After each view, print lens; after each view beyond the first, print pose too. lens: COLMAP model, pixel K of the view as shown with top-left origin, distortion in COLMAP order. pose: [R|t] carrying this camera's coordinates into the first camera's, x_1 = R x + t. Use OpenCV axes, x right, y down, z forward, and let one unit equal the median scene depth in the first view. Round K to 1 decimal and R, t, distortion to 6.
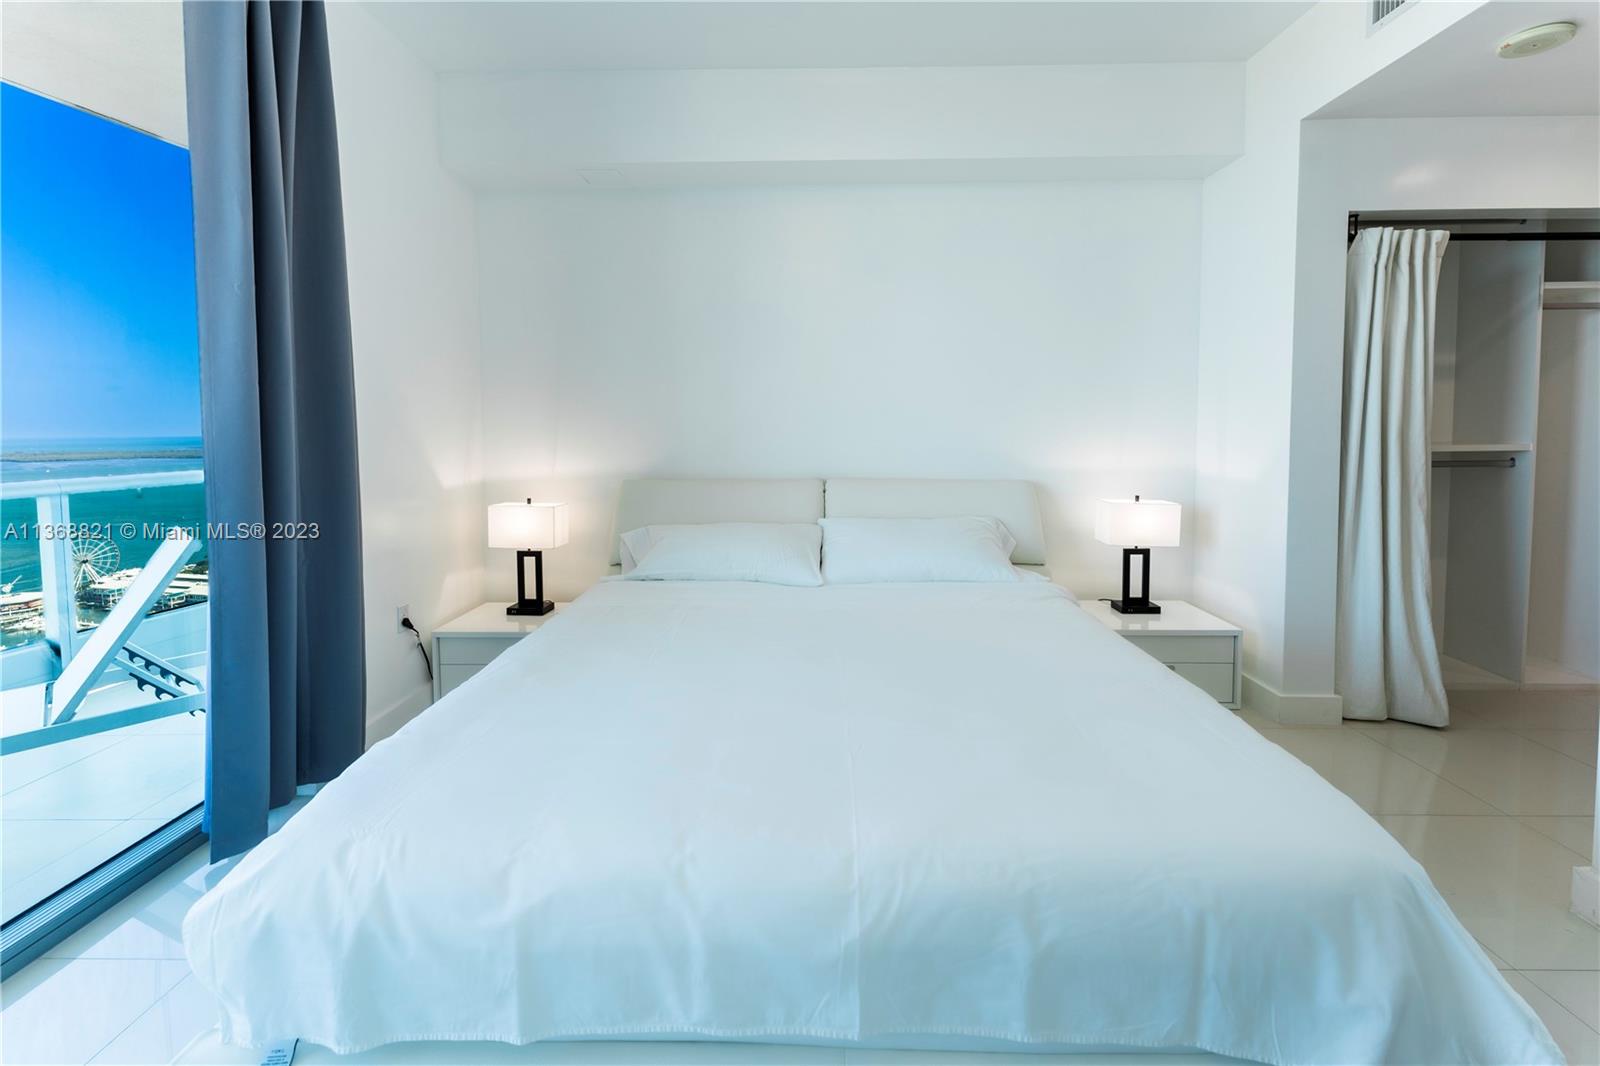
lens RADIAL K [[666.3, 0, 799.2], [0, 666.3, 455.1], [0, 0, 1]] dist [0.000690, 0.000144]
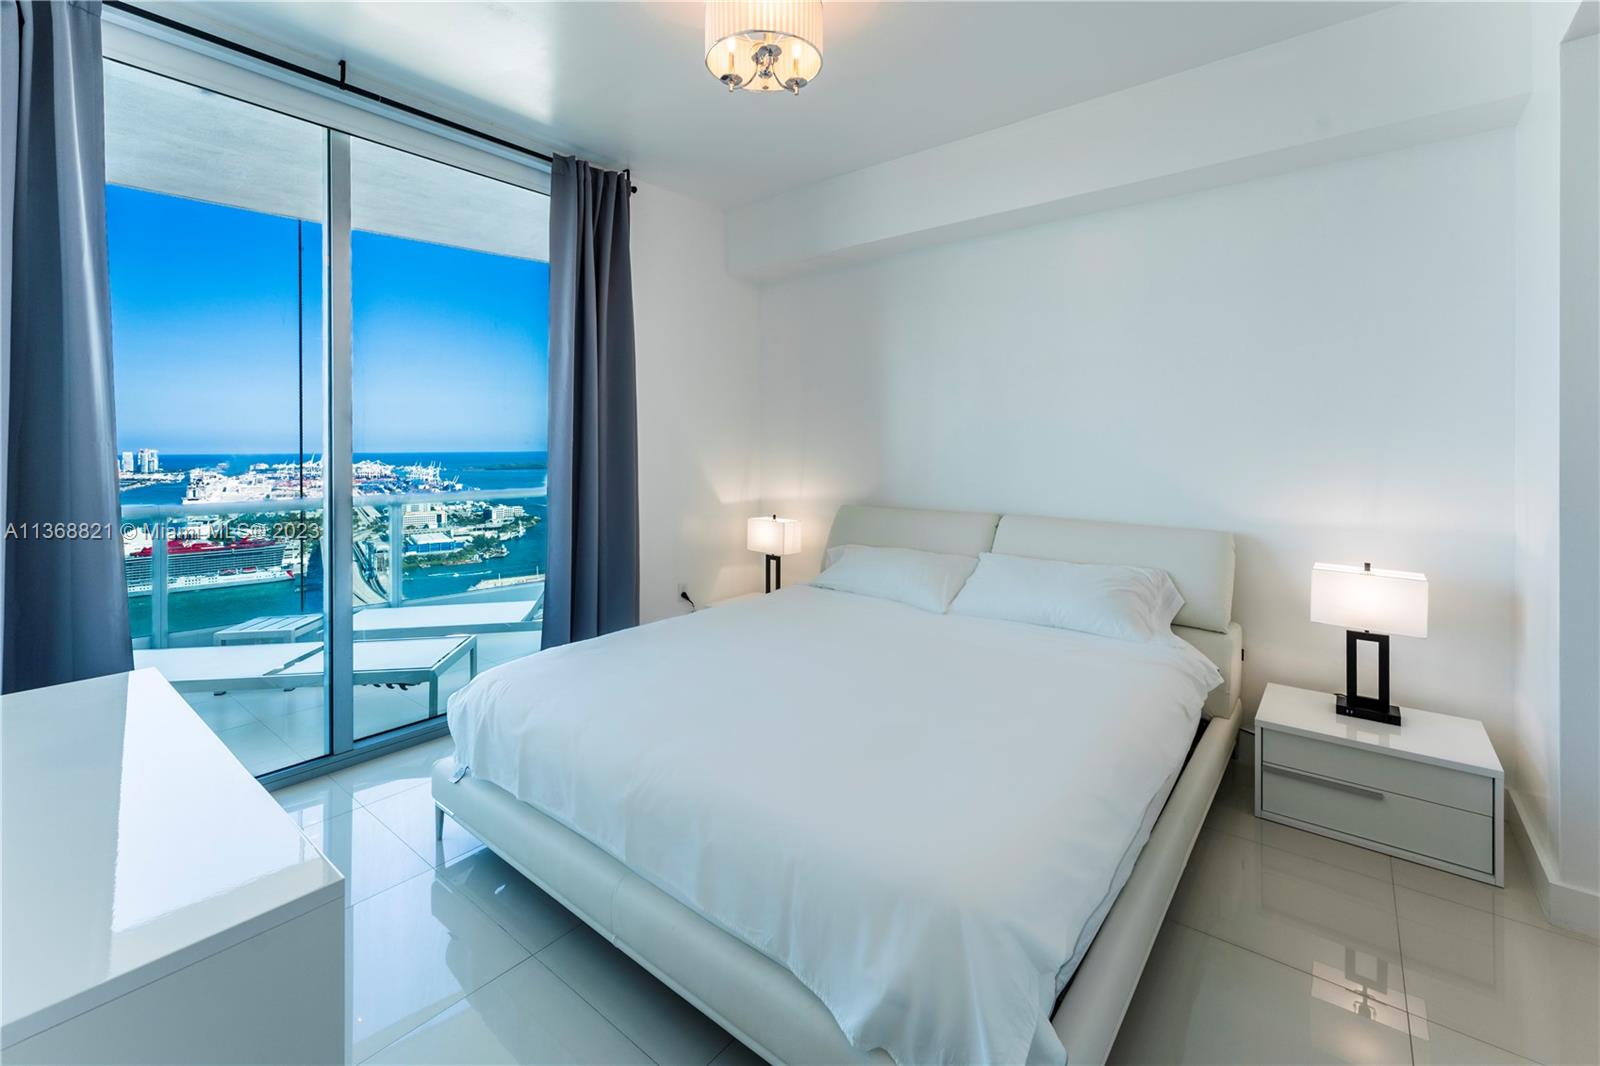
lens RADIAL K [[689.4, 0, 807.5], [0, 689.4, 441.0], [0, 0, 1]] dist [0.008577, 0.000039]
pose [[0.786076, -0.001777, -0.618127, 0.493736], [-0.026670, 0.998967, -0.036789, -0.033406], [0.617554, 0.045404, 0.785217, -0.032884]]
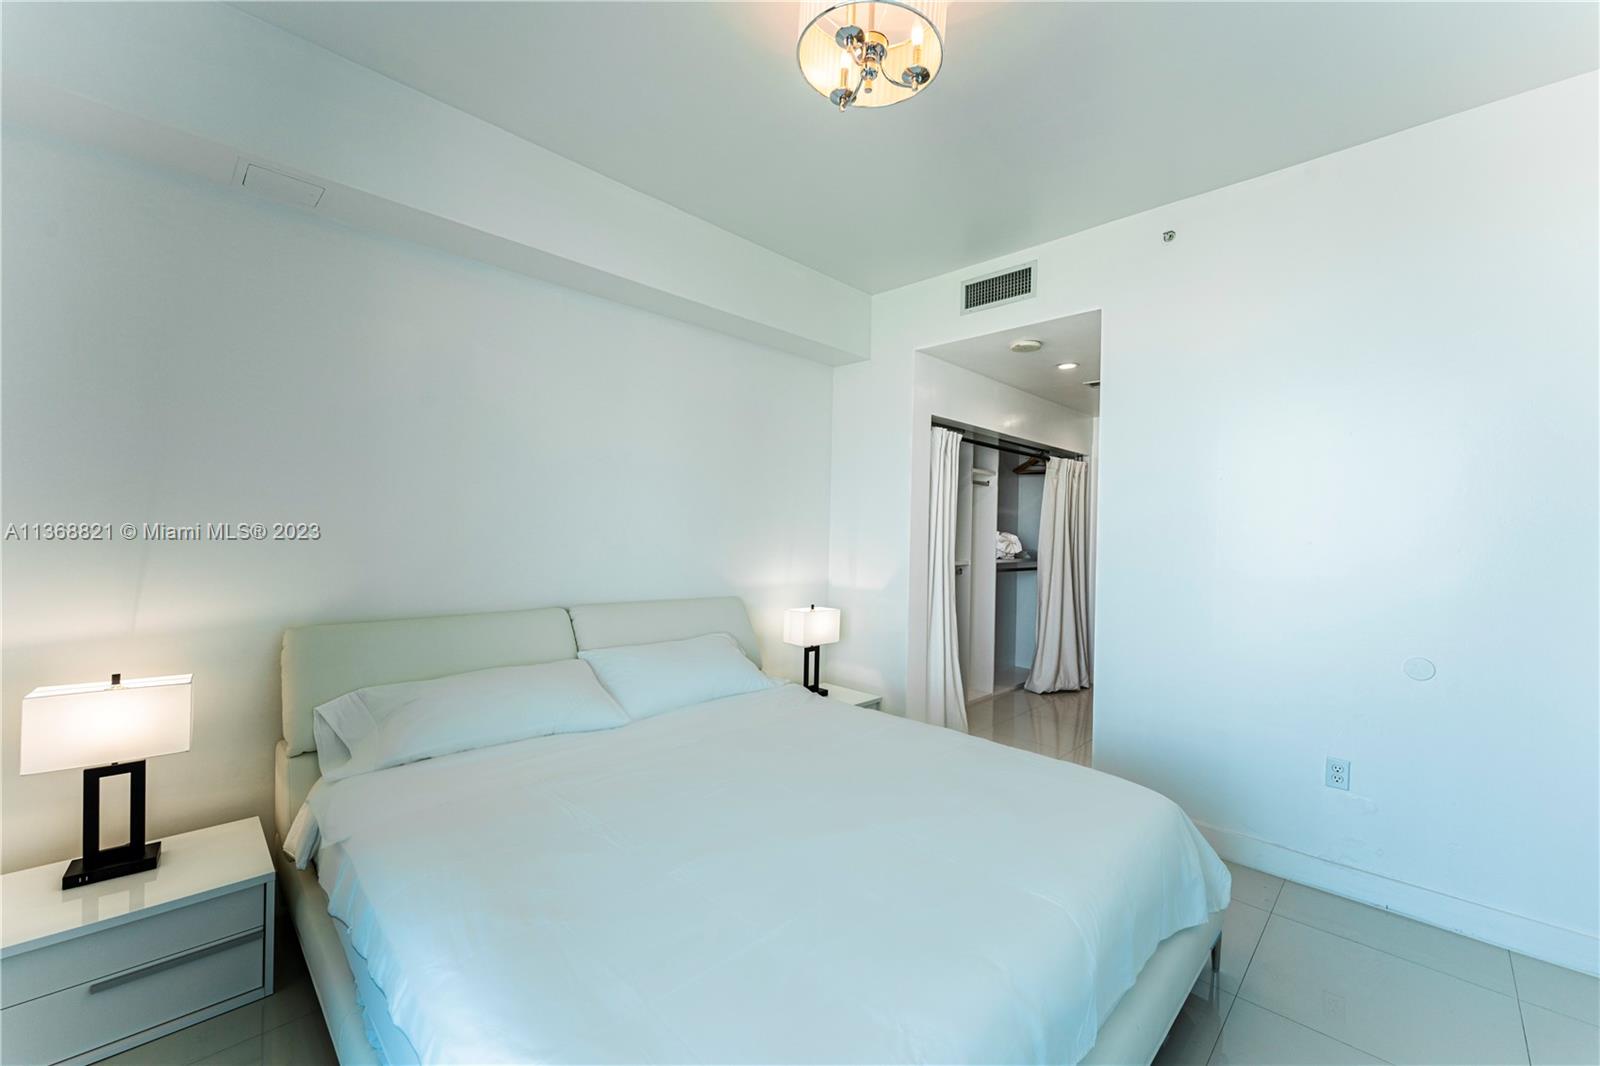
lens RADIAL K [[670.1, 0, 812.8], [0, 670.1, 538.3], [0, 0, 1]] dist [0.001385, 0.000386]
pose [[0.660051, 0.012133, 0.751123, -0.452903], [0.014654, 0.999471, -0.029022, -0.028495], [-0.751078, 0.030163, 0.659525, 0.152189]]
